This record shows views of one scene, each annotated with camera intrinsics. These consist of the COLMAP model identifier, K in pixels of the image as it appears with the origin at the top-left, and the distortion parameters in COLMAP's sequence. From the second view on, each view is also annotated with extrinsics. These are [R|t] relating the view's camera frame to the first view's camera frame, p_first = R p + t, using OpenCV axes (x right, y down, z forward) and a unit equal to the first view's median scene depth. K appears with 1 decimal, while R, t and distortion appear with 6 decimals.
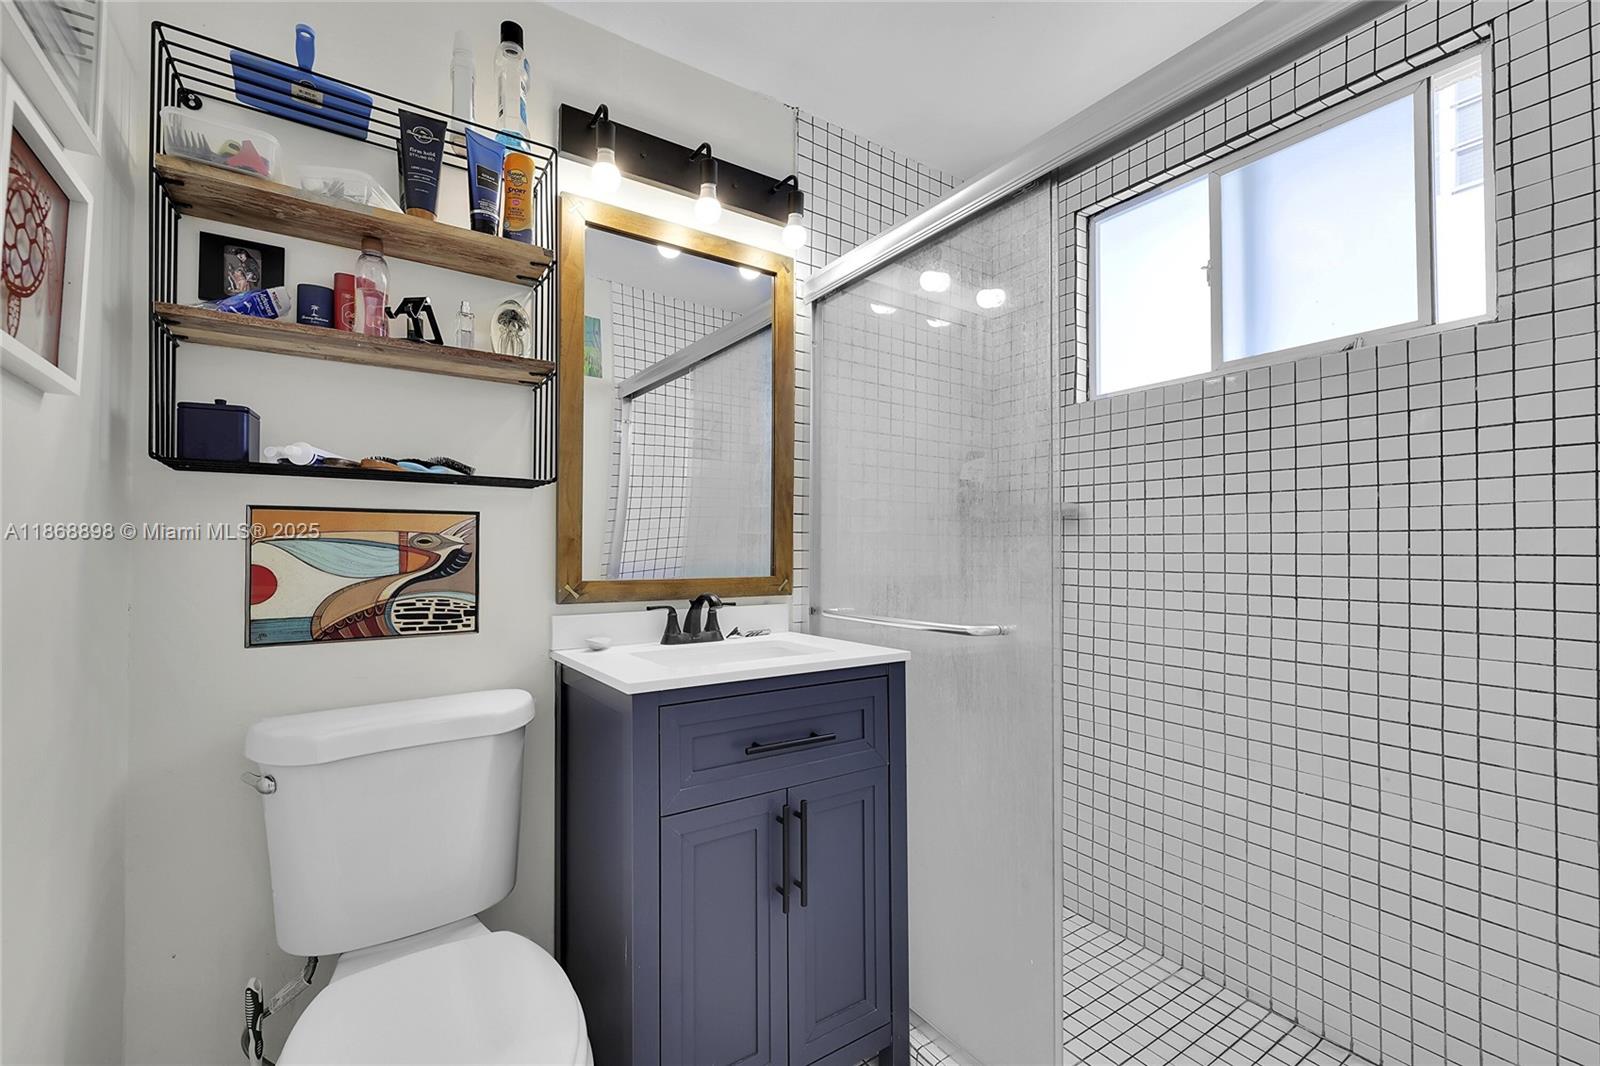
lens RADIAL K [[676.8, 0, 803.4], [0, 676.8, 537.1], [0, 0, 1]] dist [0.001832, -0.000347]
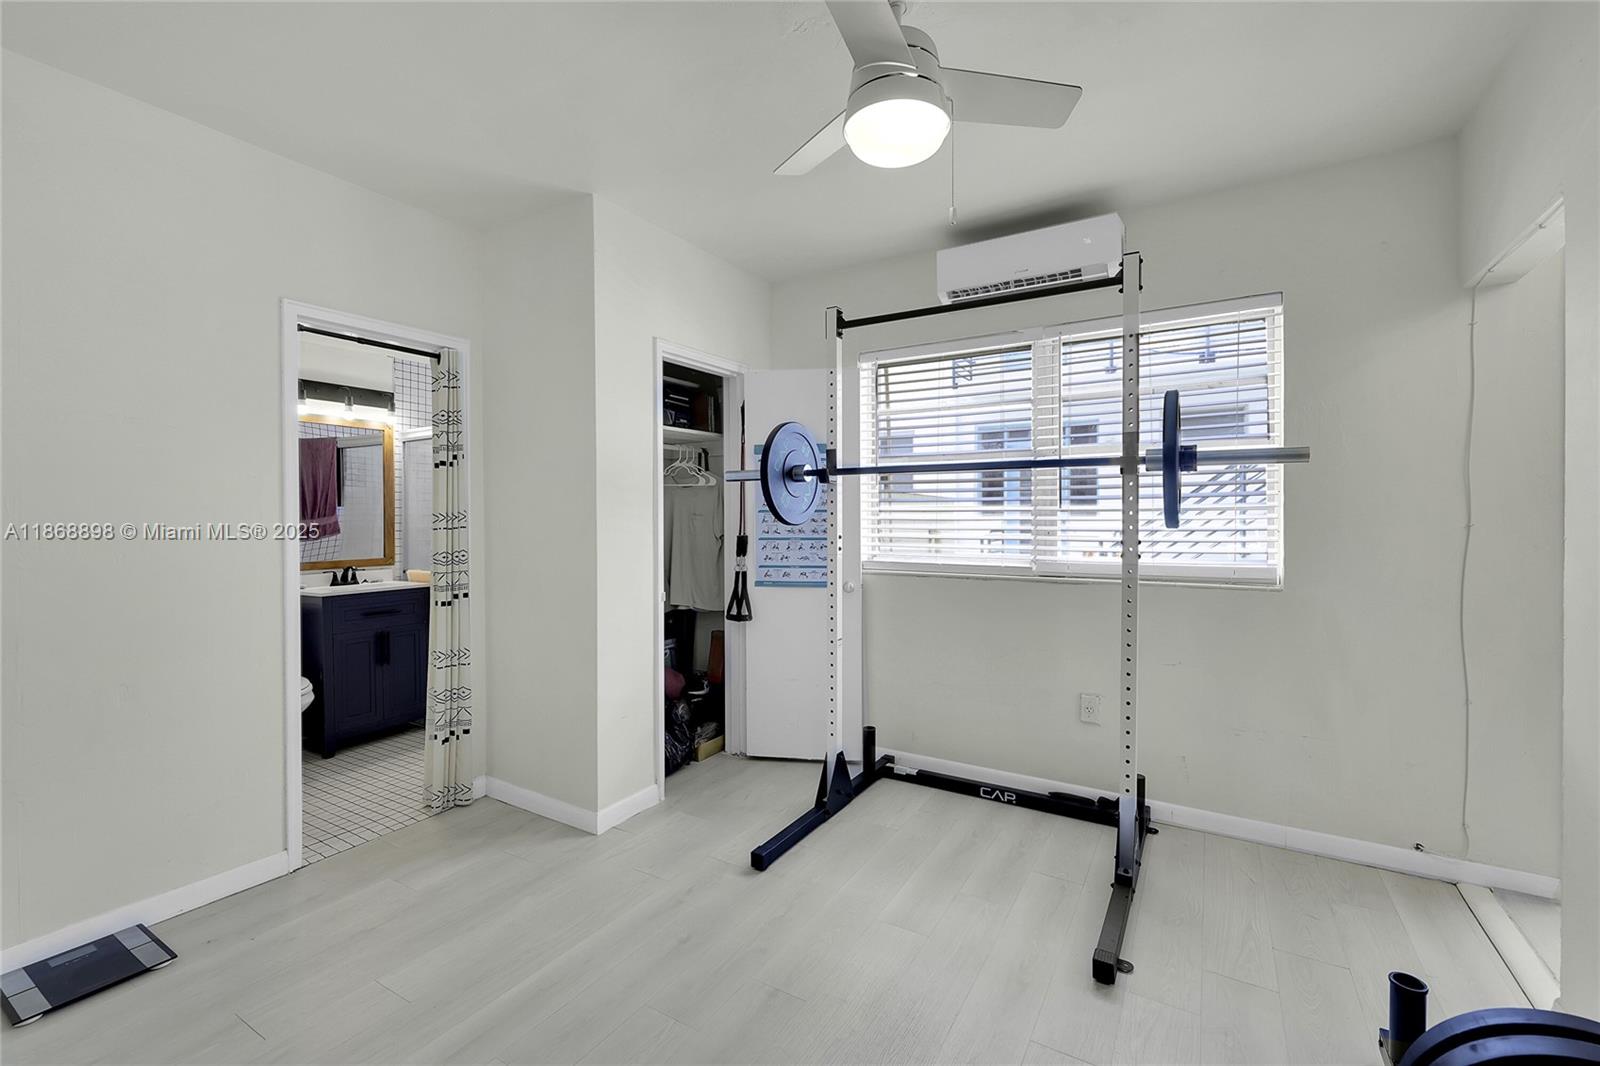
lens RADIAL K [[676.8, 0, 804.4], [0, 676.8, 524.8], [0, 0, 1]] dist [0.001832, -0.000347]
pose [[0.903026, -0.008877, 0.429495, 0.367431], [-0.005467, 0.999468, 0.032152, -0.196362], [-0.429552, -0.031382, 0.902497, -2.450969]]
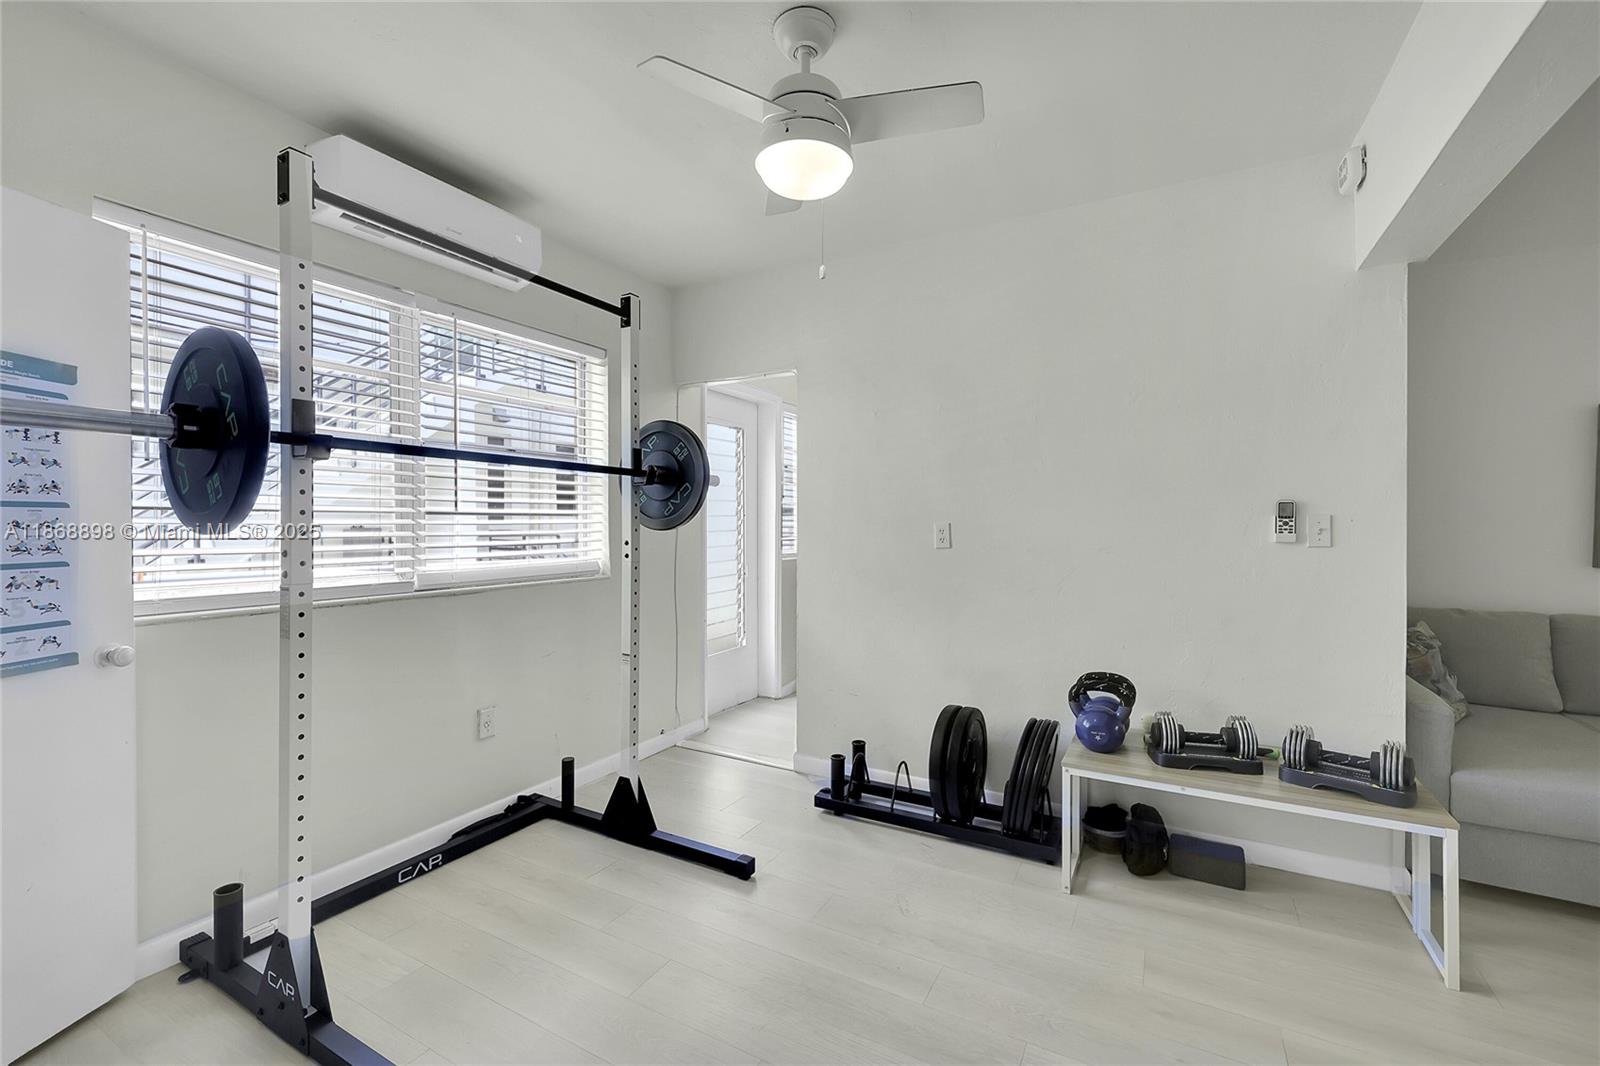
lens RADIAL K [[676.8, 0, 800.5], [0, 676.8, 536.8], [0, 0, 1]] dist [0.001832, -0.000347]
pose [[-0.460527, -0.020083, 0.887419, -0.164420], [-0.023445, 0.999670, 0.010457, -0.152163], [-0.887336, -0.015990, -0.460846, -0.714103]]
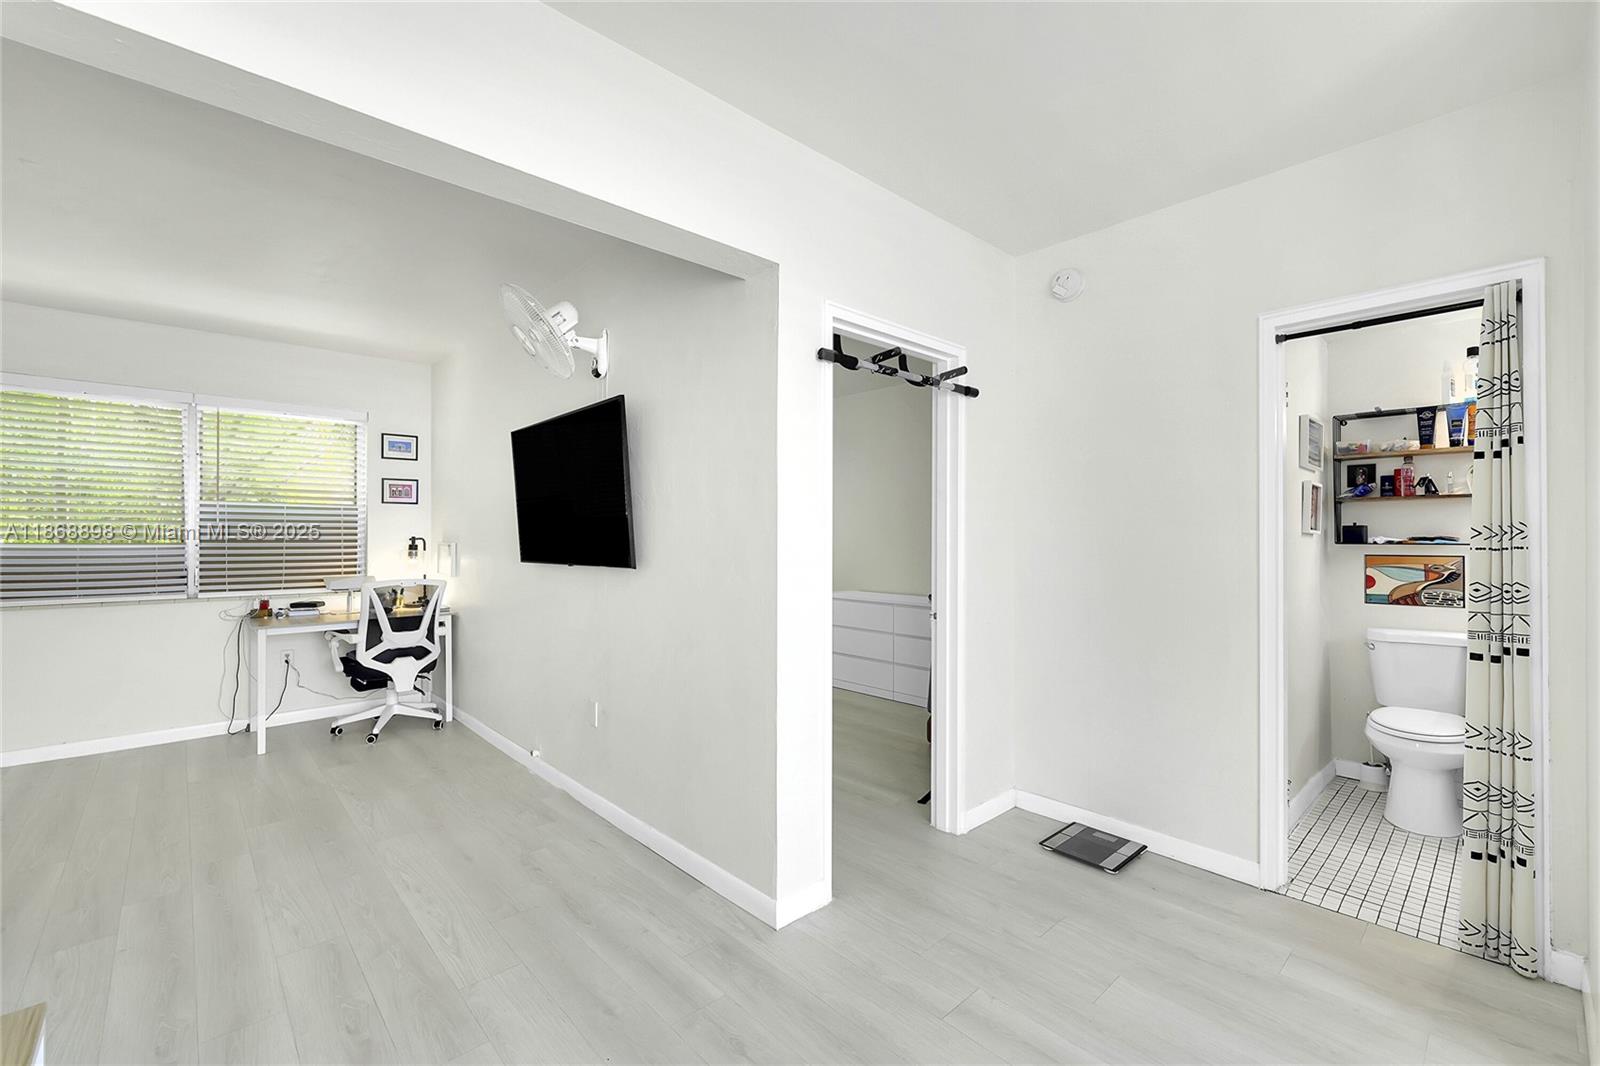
lens RADIAL K [[676.8, 0, 809.5], [0, 676.8, 535.0], [0, 0, 1]] dist [0.001832, -0.000347]
pose [[0.169928, -0.002147, -0.985454, 1.516475], [0.022654, 0.999742, 0.001728, -0.175051], [0.985196, -0.022618, 0.169933, -1.701092]]
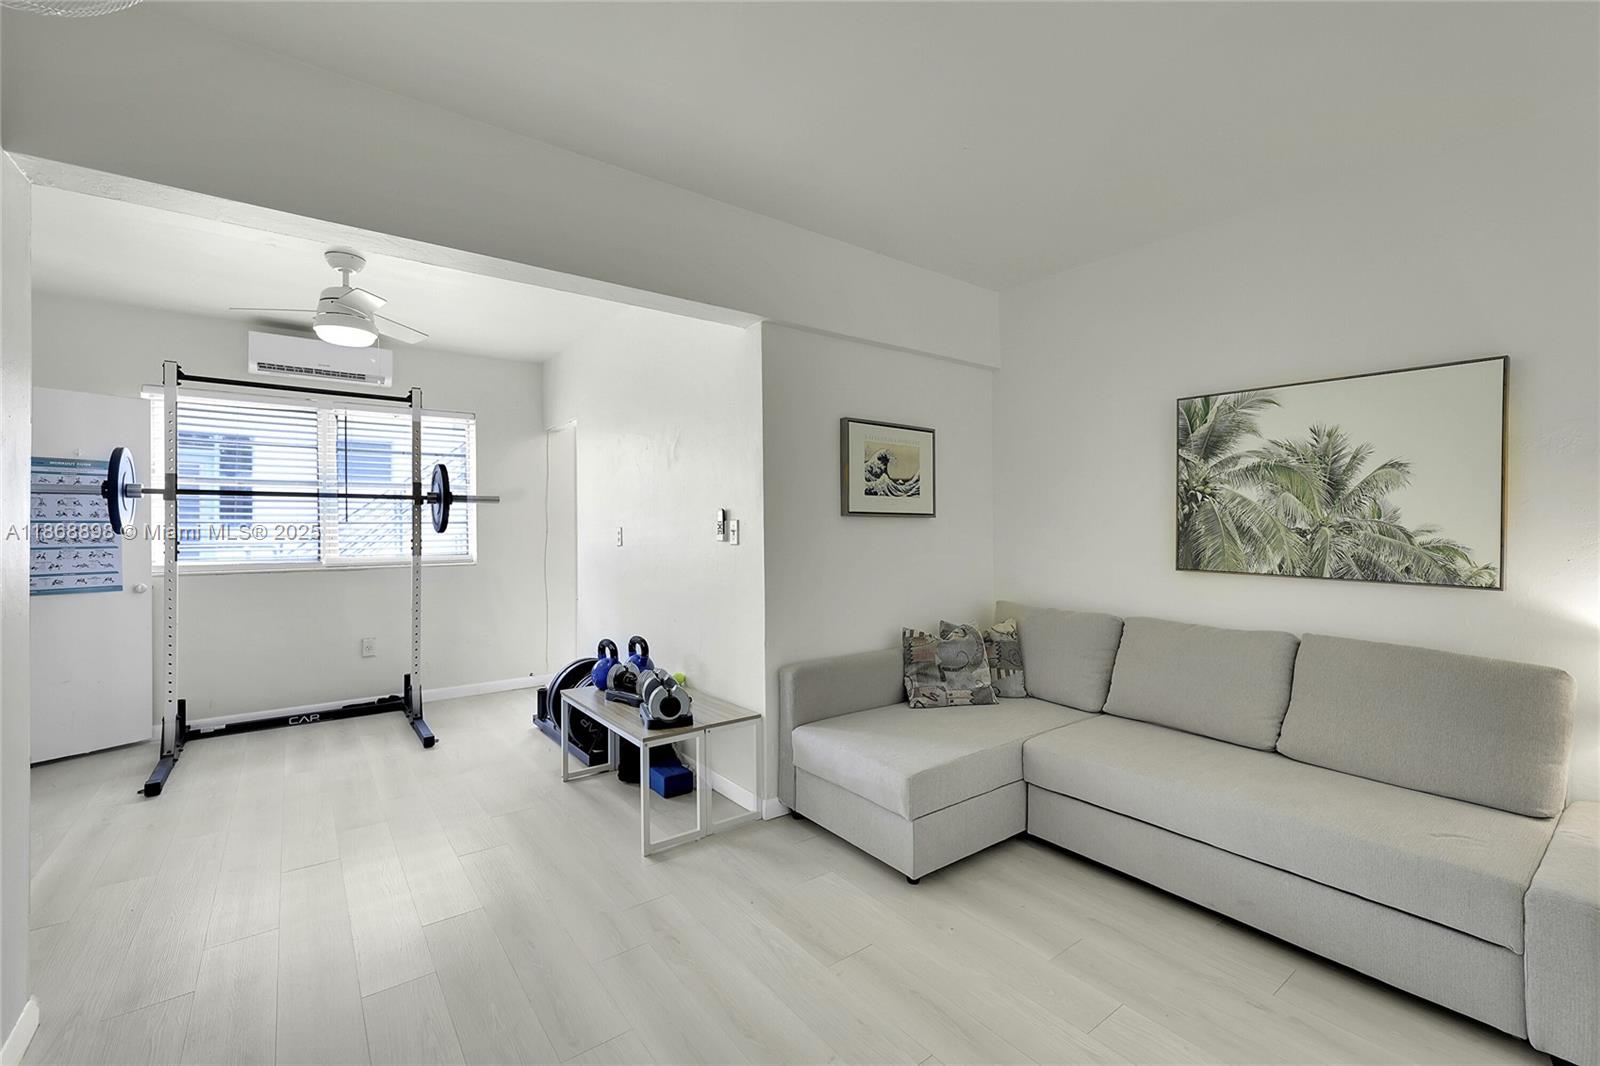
lens RADIAL K [[676.8, 0, 803.0], [0, 676.8, 528.4], [0, 0, 1]] dist [0.001832, -0.000347]
pose [[-0.053476, -0.002228, 0.998567, -1.542394], [-0.018752, 0.999823, 0.001227, -0.198114], [-0.998393, -0.018659, -0.053508, -2.944651]]
